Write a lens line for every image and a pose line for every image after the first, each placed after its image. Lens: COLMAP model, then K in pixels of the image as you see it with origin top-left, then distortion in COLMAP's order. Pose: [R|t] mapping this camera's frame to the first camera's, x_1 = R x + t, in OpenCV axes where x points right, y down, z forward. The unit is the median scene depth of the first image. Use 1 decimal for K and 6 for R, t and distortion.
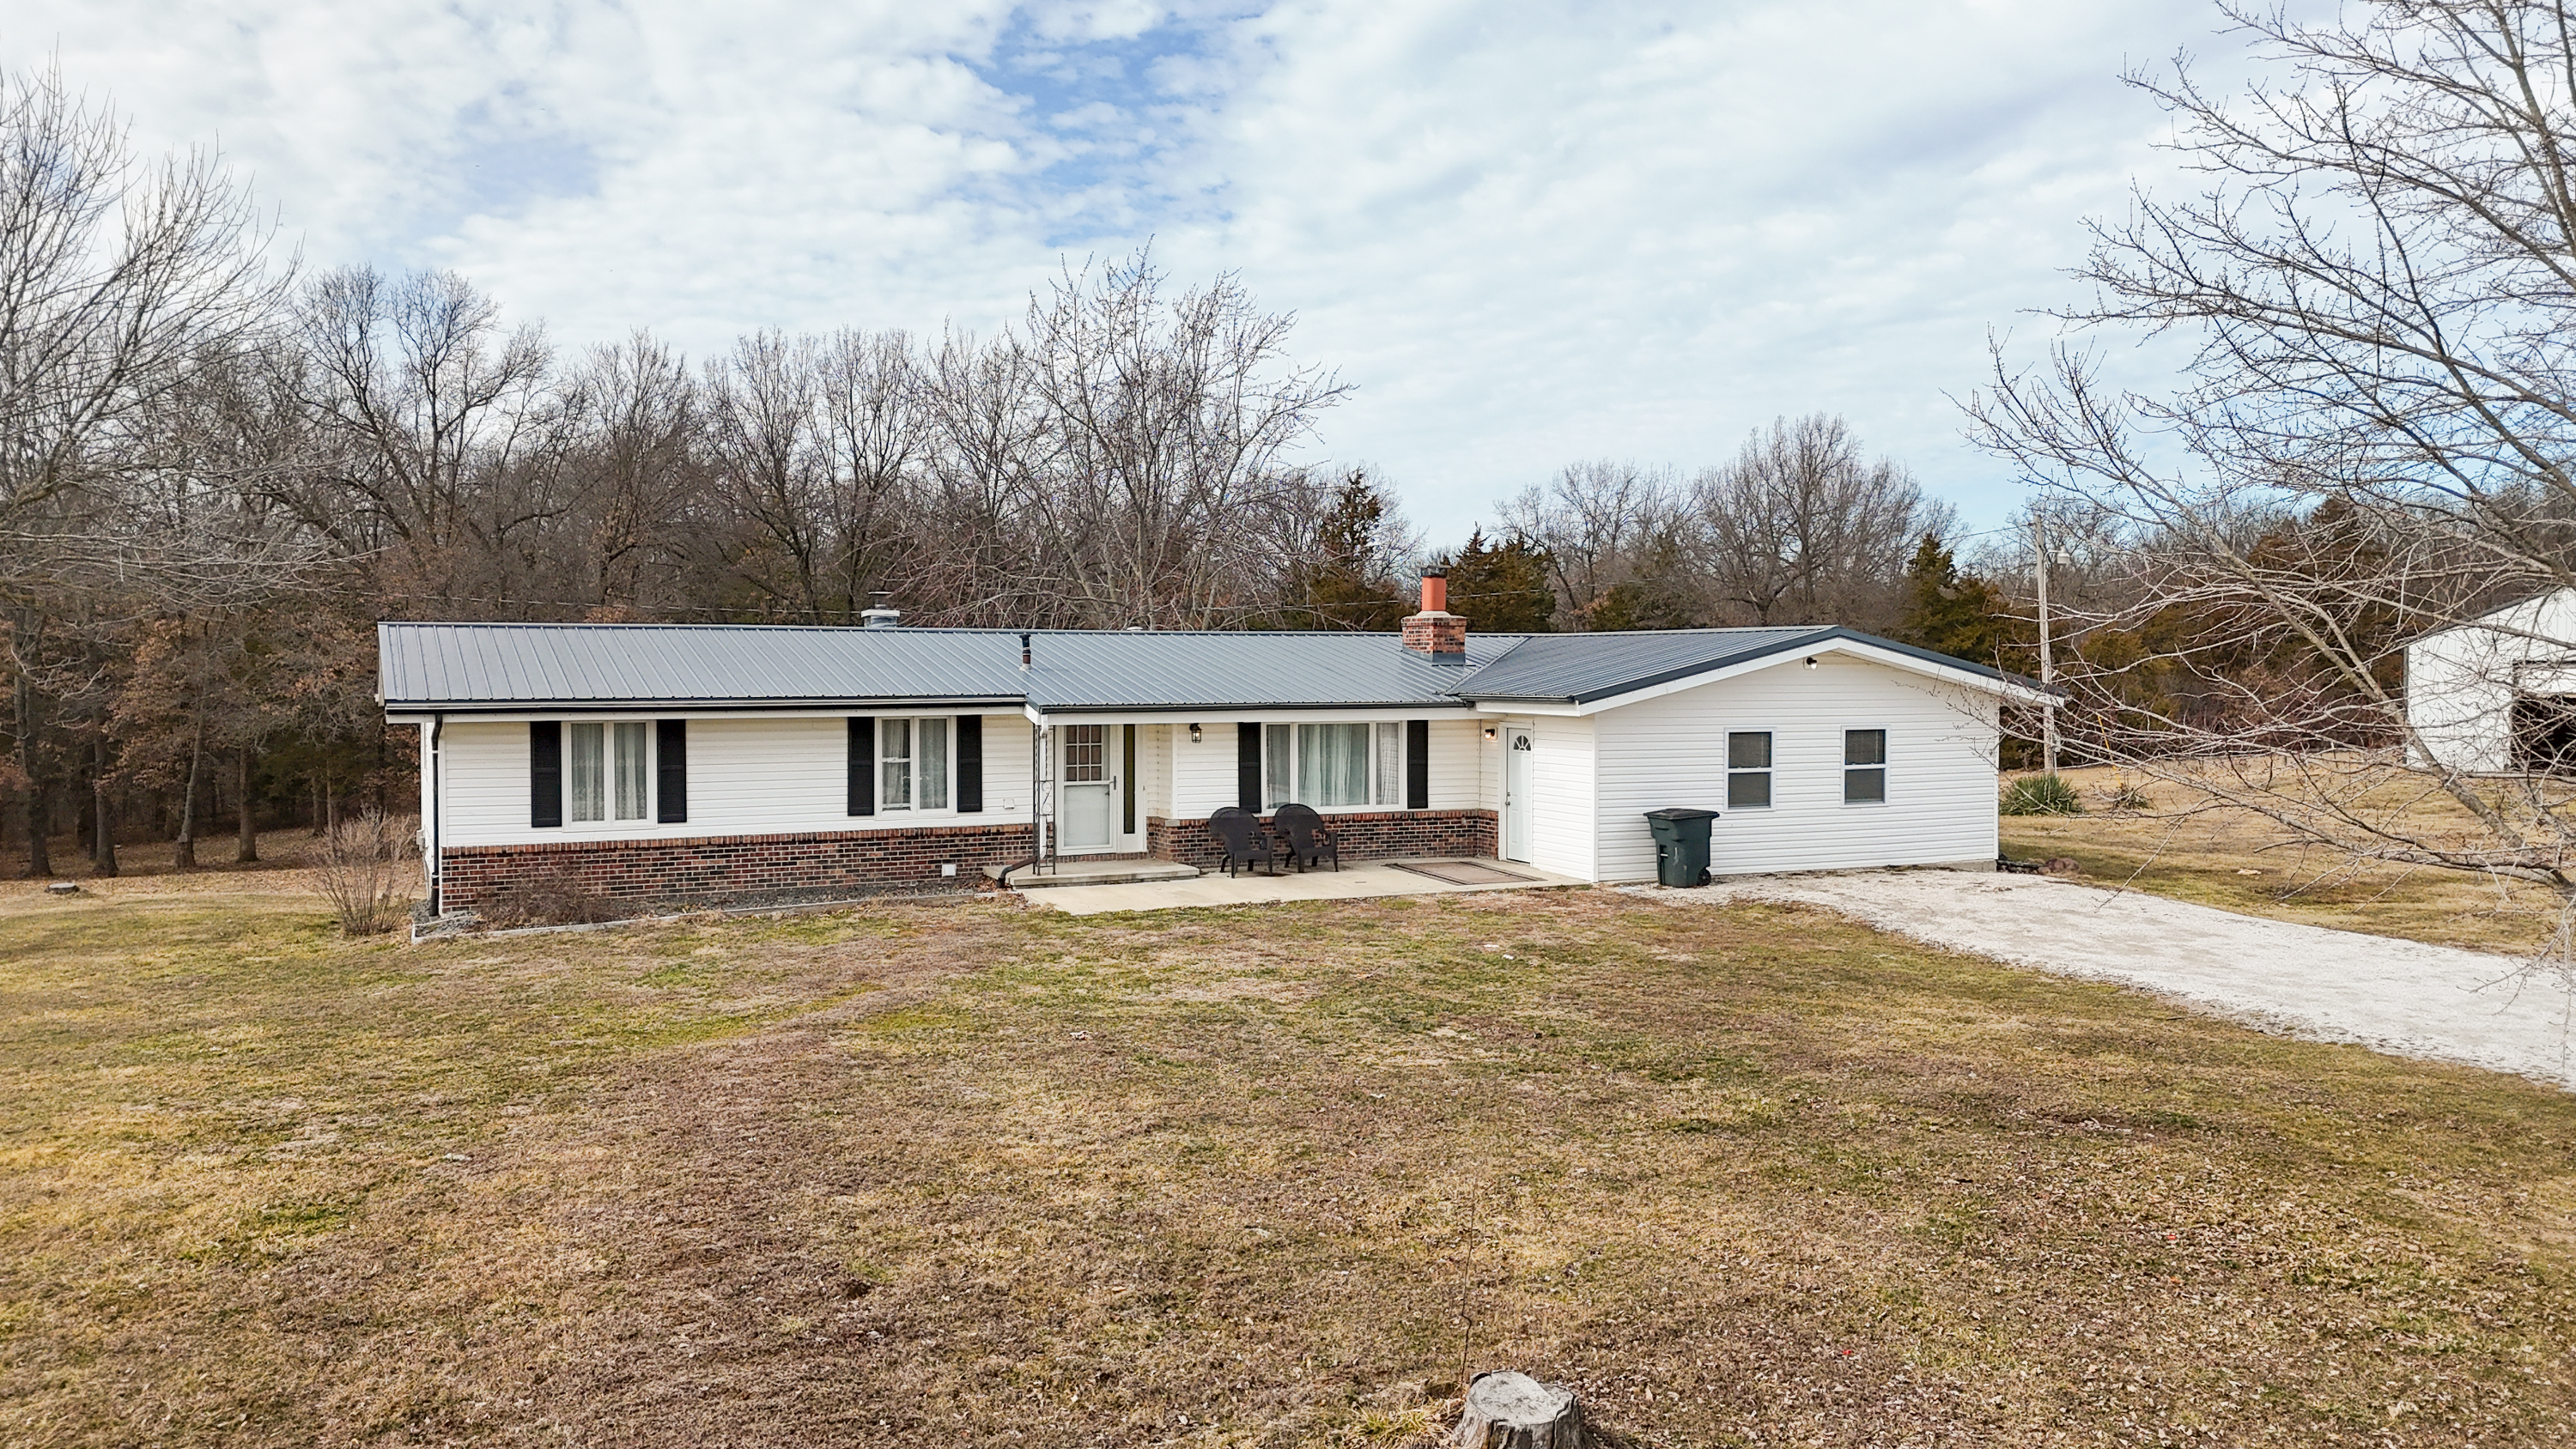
lens RADIAL K [[1896.1, 0, 1276.8], [0, 1896.1, 657.9], [0, 0, 1]] dist [0.073919, -0.062210]
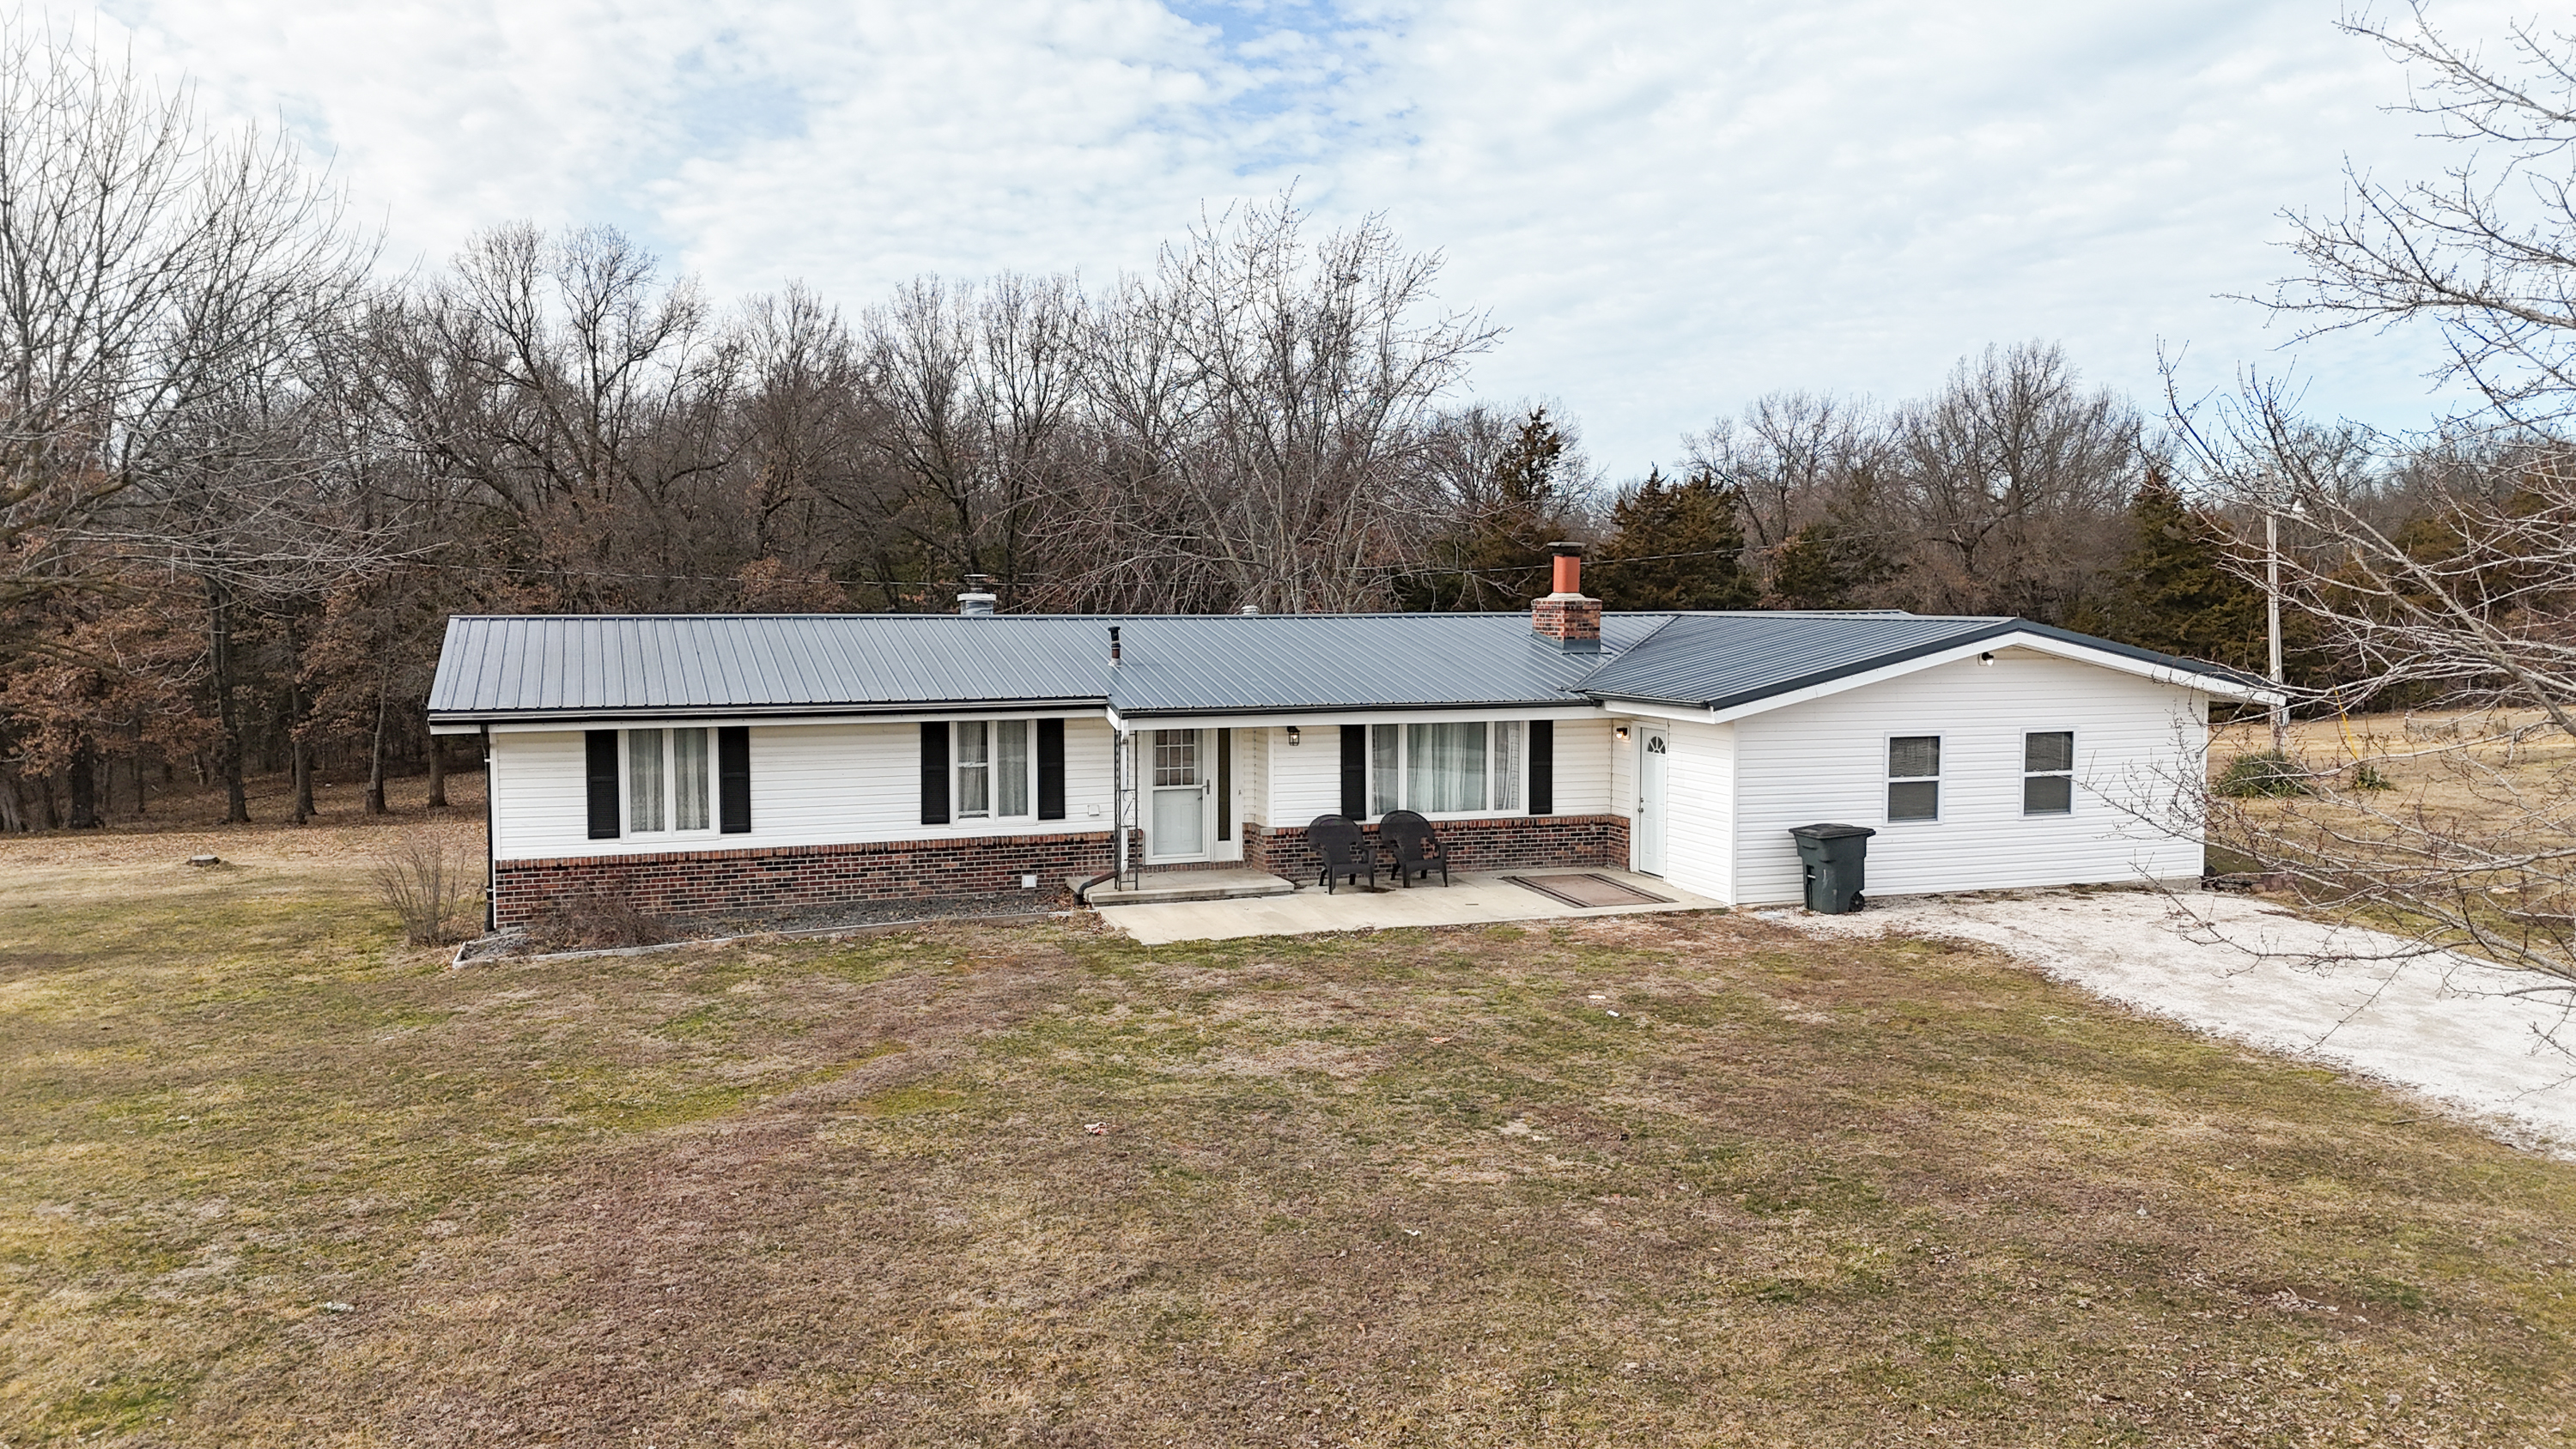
lens RADIAL K [[1896.1, 0, 1276.8], [0, 1896.1, 657.9], [0, 0, 1]] dist [0.073919, -0.062210]
pose [[0.994830, 0.003278, -0.101506, 0.044218], [0.000628, 0.999261, 0.038429, -0.034764], [0.101557, -0.038294, 0.994092, 0.083510]]
